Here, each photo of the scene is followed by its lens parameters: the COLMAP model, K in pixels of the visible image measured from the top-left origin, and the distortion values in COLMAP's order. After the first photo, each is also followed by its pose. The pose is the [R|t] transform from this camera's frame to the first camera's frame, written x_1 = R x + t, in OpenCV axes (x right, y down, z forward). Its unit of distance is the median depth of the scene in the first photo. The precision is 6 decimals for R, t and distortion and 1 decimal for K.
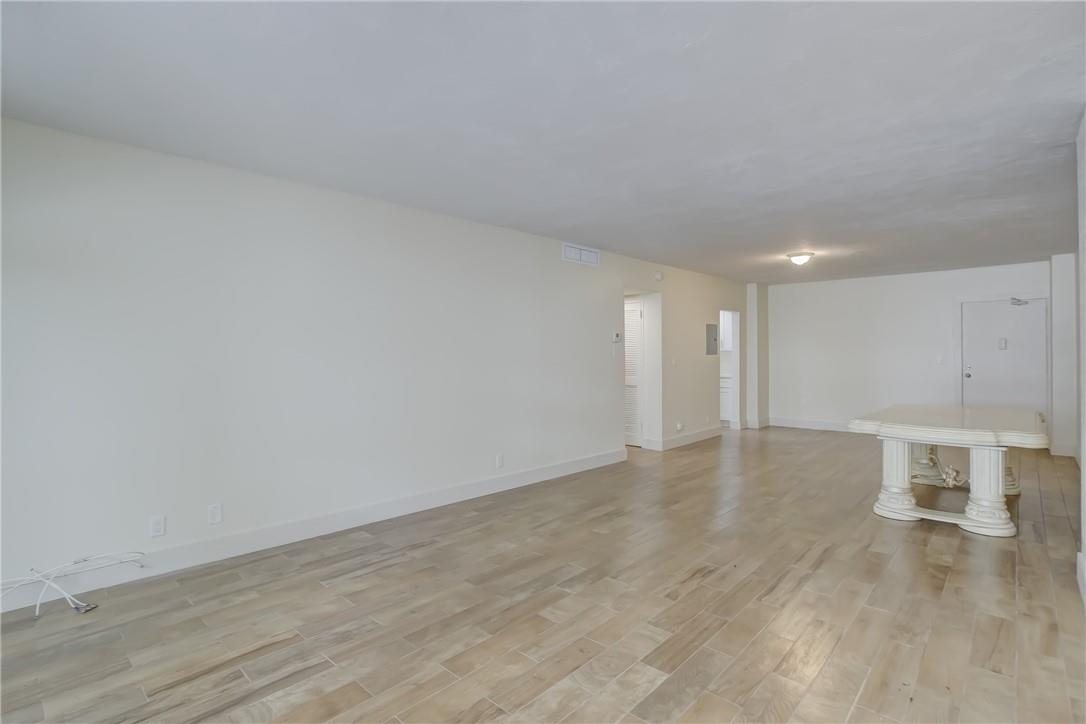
lens RADIAL K [[524.3, 0, 551.5], [0, 524.3, 356.4], [0, 0, 1]] dist [-0.059009, 0.022886]
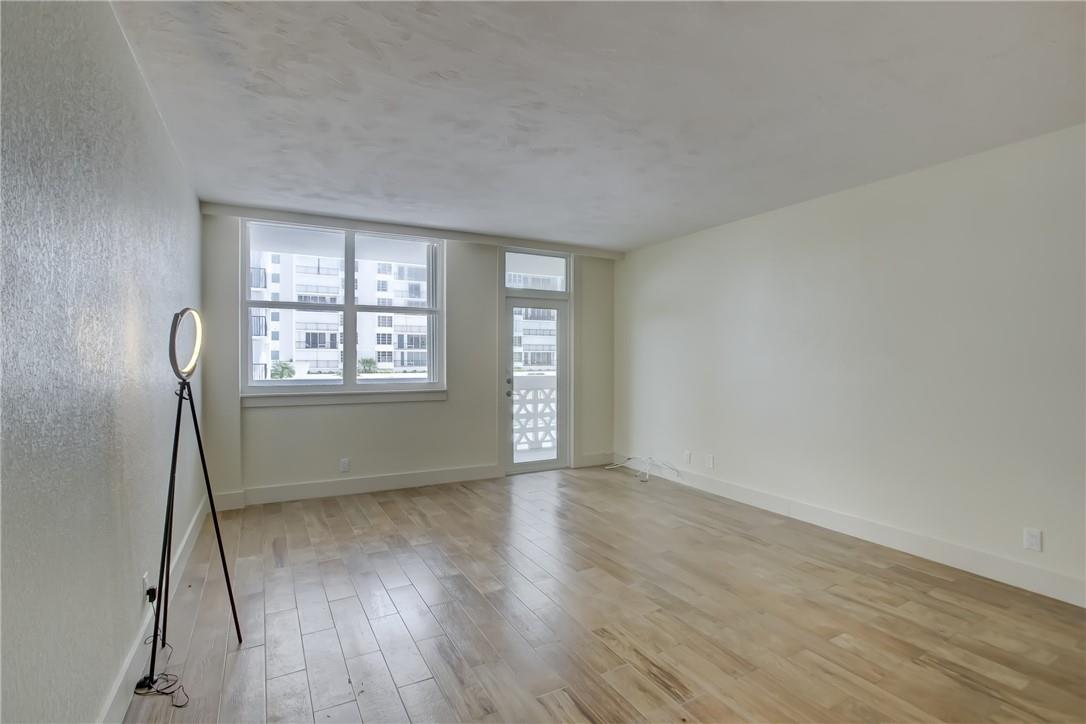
lens RADIAL K [[508.0, 0, 539.1], [0, 508.0, 356.1], [0, 0, 1]] dist [-0.055231, 0.020941]
pose [[-0.326108, 0.000262, -0.945332, 0.950204], [-0.001704, 0.999998, 0.000865, -0.005687], [0.945331, 0.001893, -0.326107, 1.041331]]
